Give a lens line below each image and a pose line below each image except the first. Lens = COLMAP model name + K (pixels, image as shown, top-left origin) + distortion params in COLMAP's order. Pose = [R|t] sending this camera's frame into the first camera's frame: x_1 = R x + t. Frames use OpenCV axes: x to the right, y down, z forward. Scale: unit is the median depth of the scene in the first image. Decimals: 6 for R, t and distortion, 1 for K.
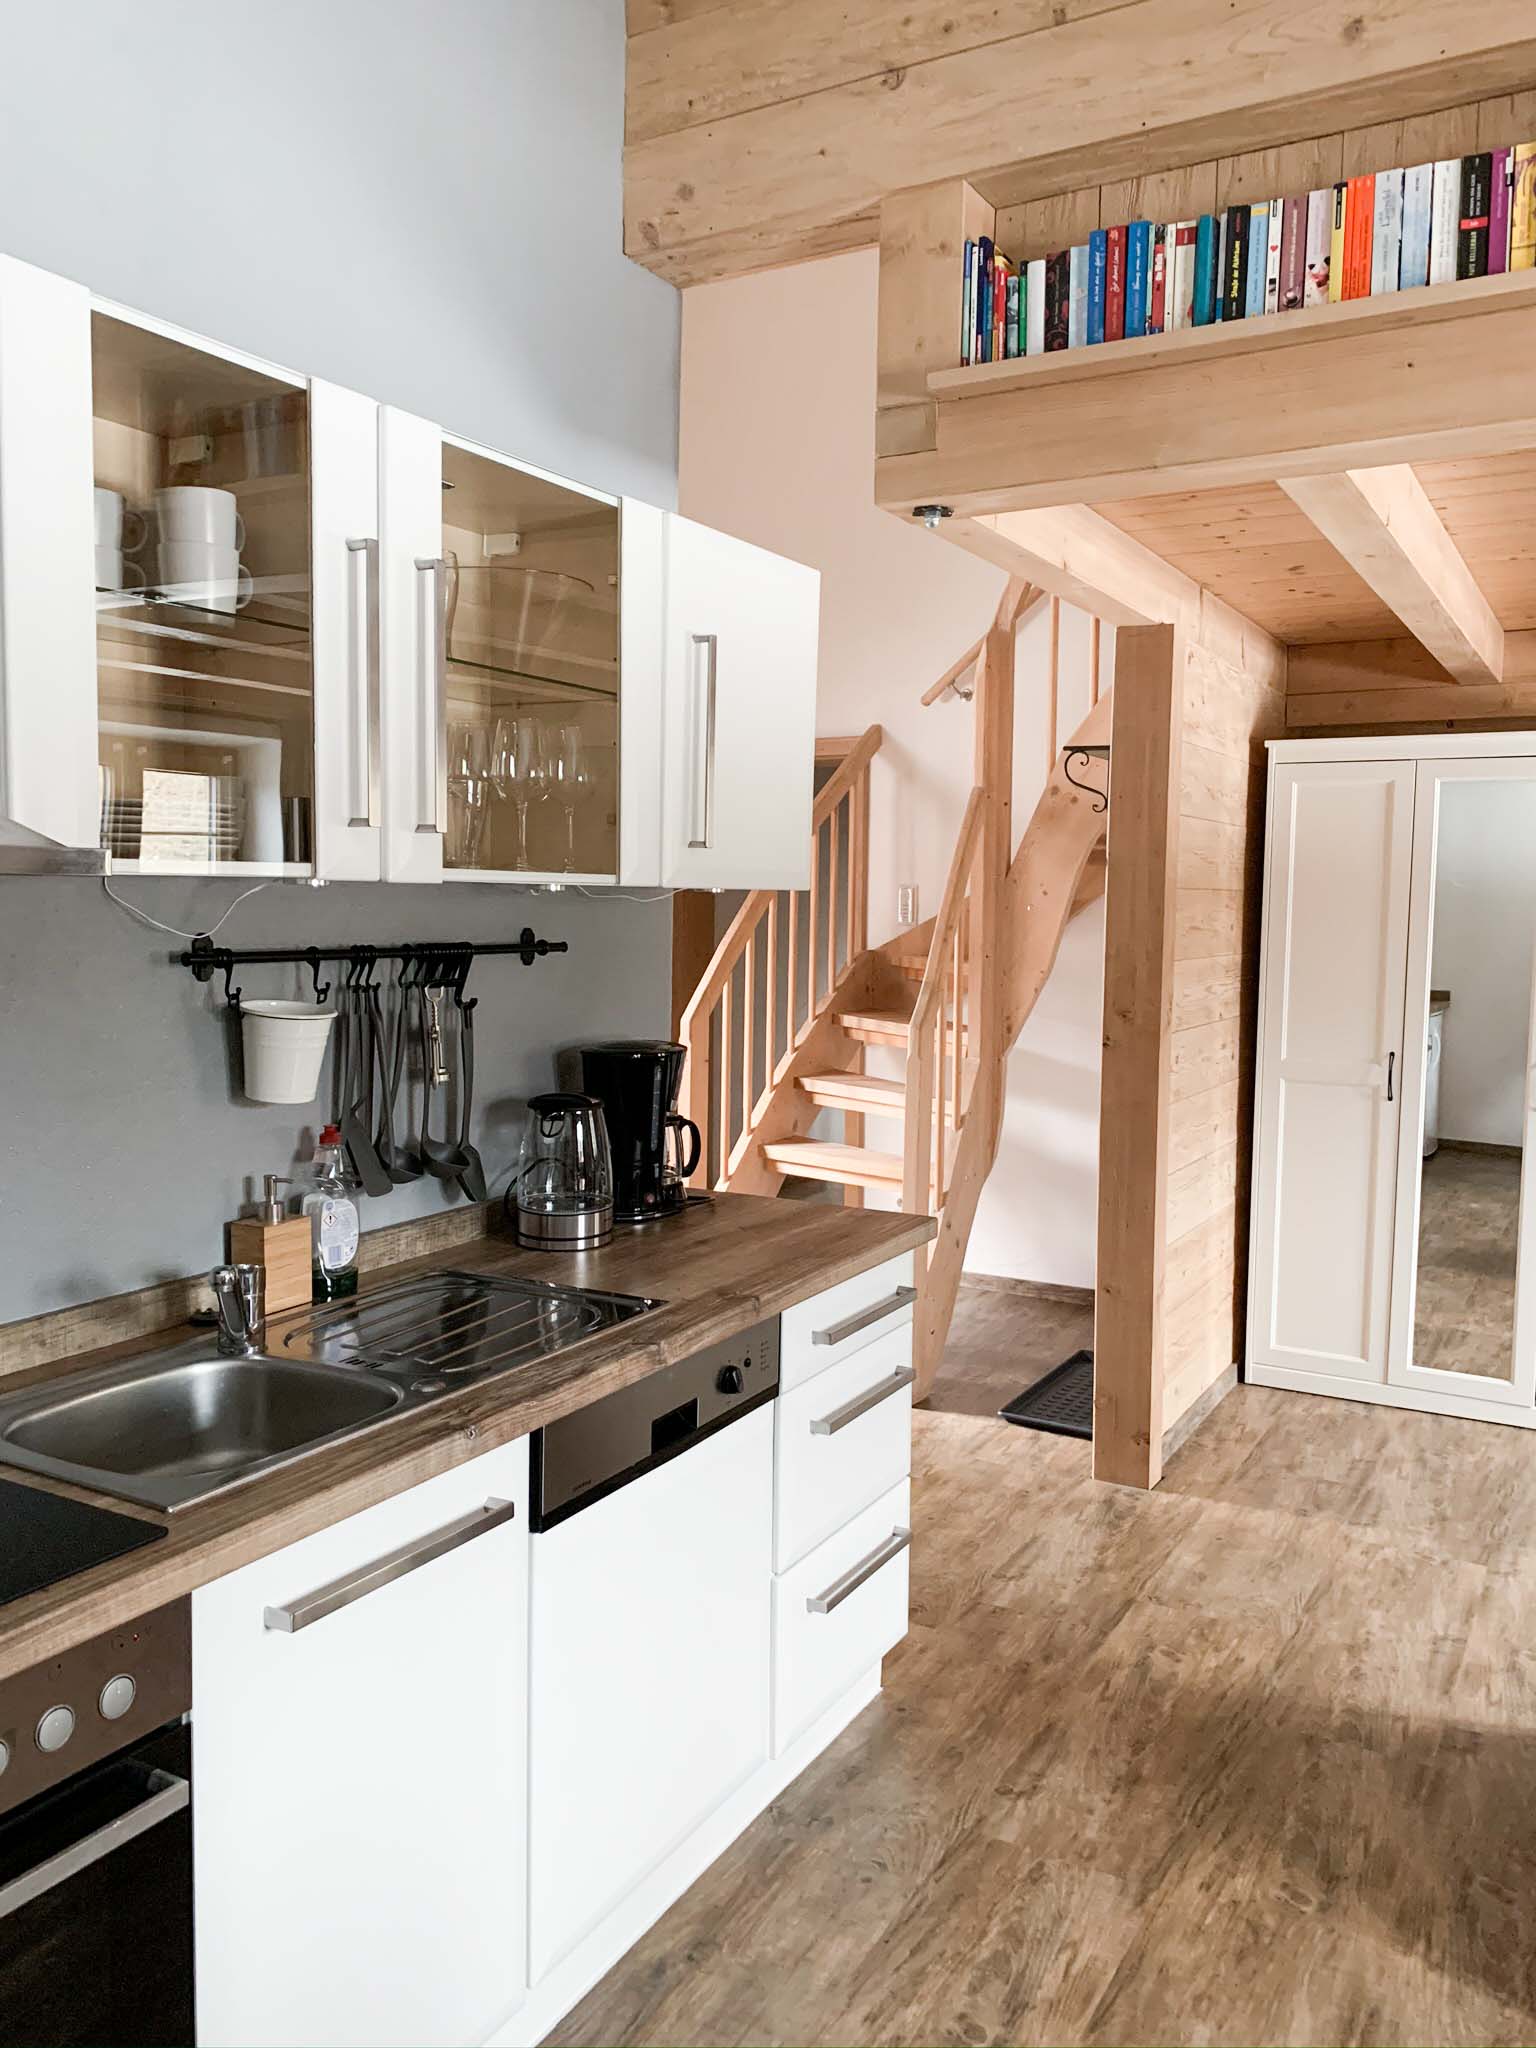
lens RADIAL K [[1574.9, 0, 779.5], [0, 1574.9, 1001.0], [0, 0, 1]] dist [0.016140, -0.003441]
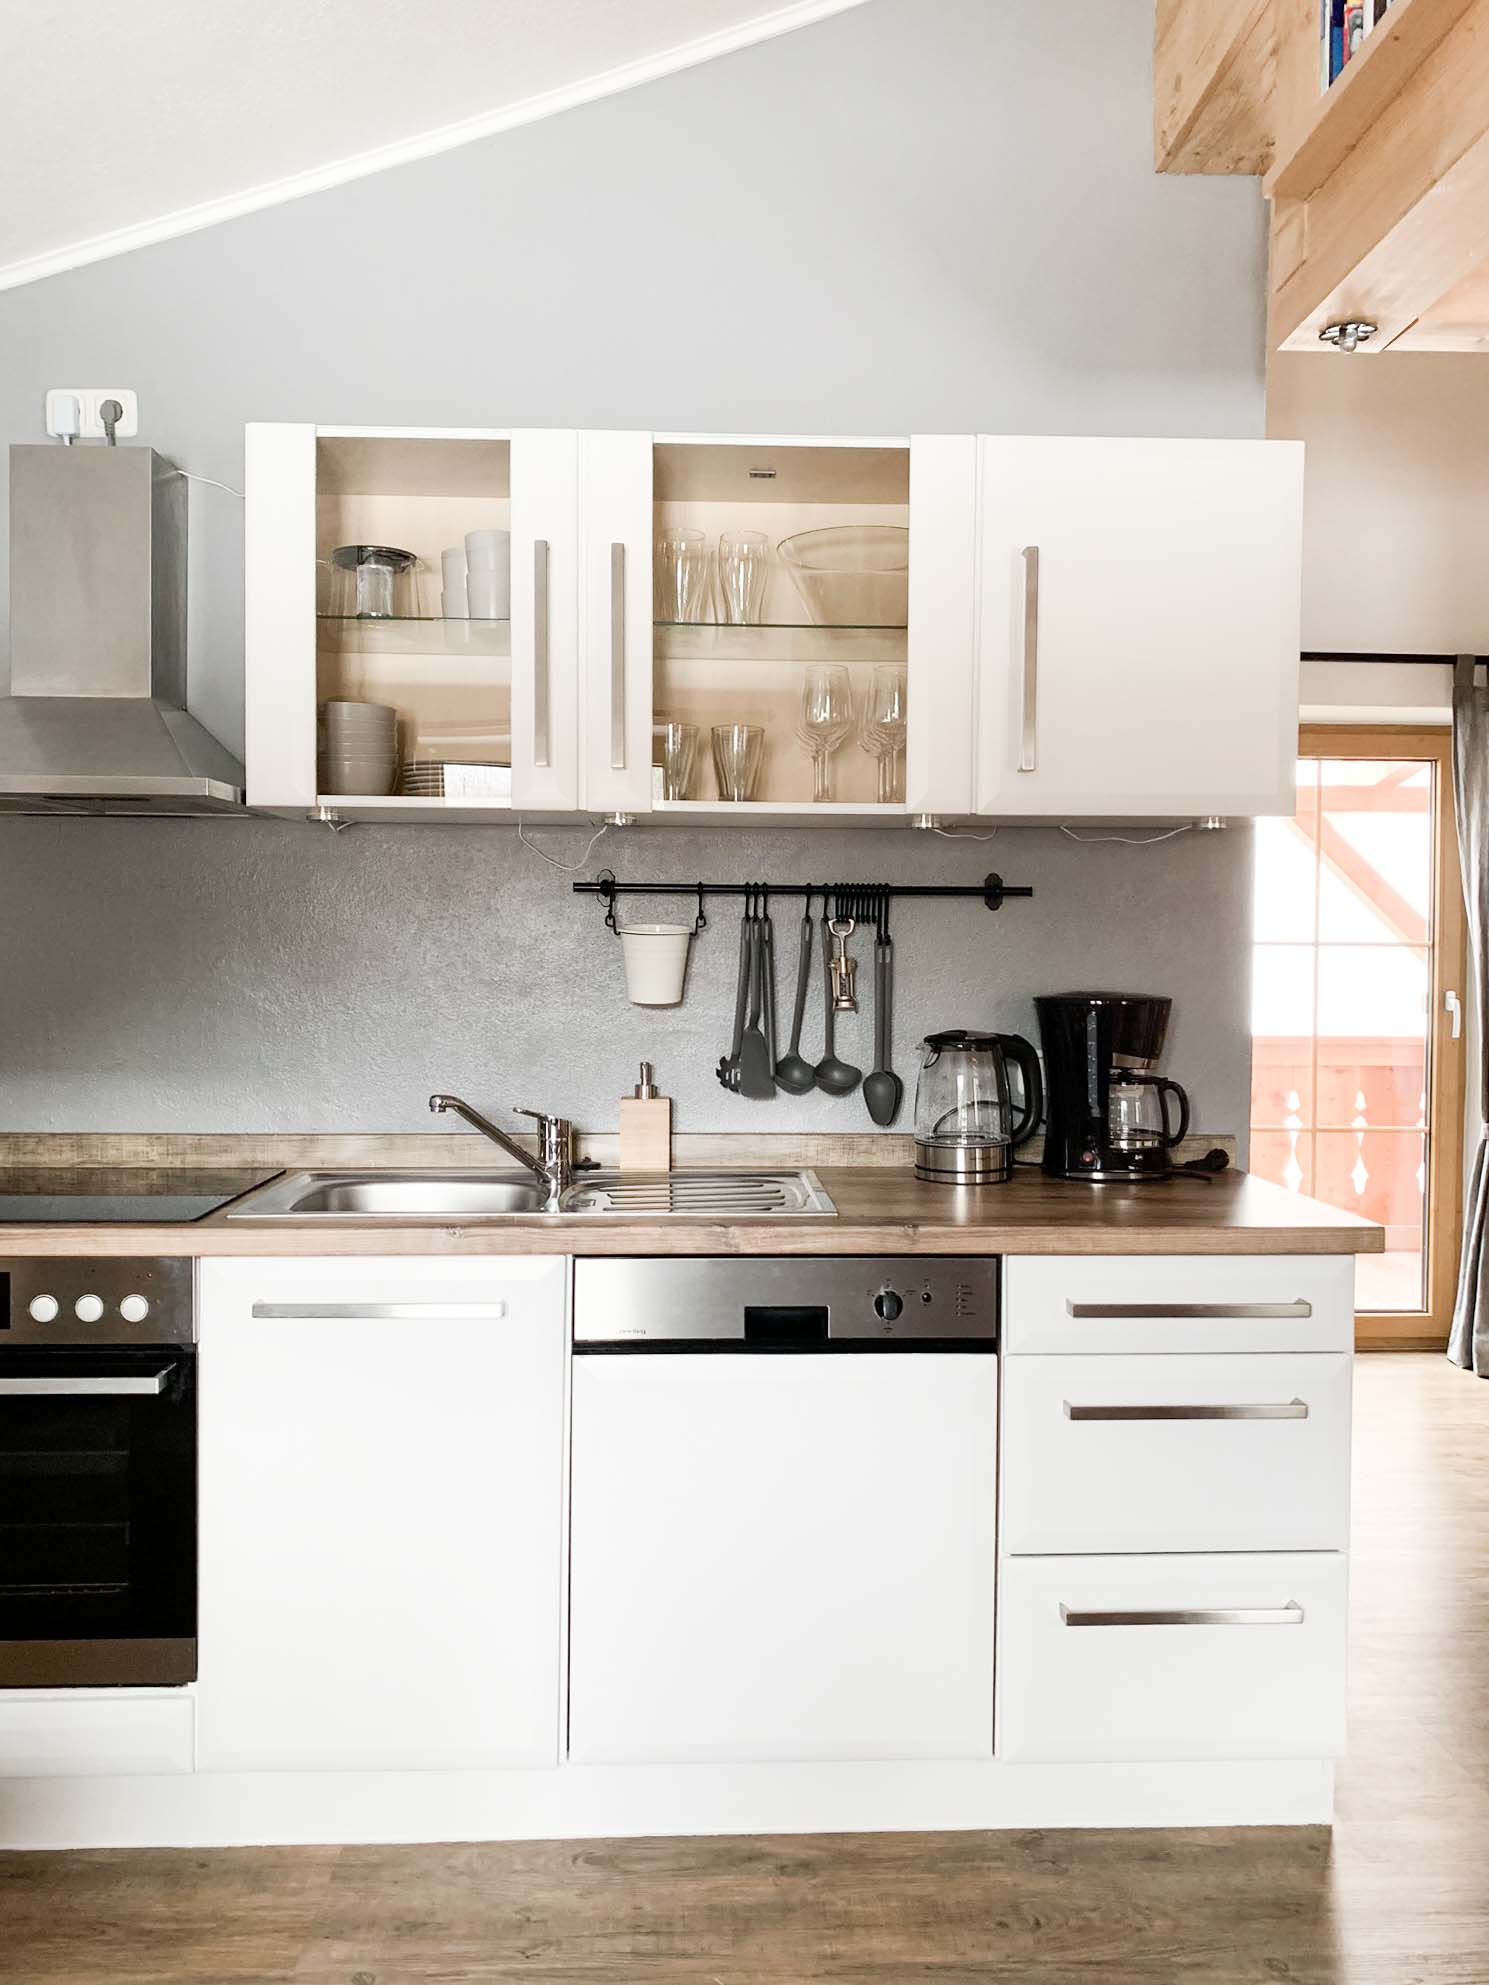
lens RADIAL K [[1511.3, 0, 730.2], [0, 1511.3, 985.8], [0, 0, 1]] dist [0.048125, -0.071278]
pose [[0.518380, 0.004300, -0.855139, 0.664658], [-0.057578, 0.997894, -0.029886, 0.074099], [0.853210, 0.064730, 0.517536, 0.394094]]
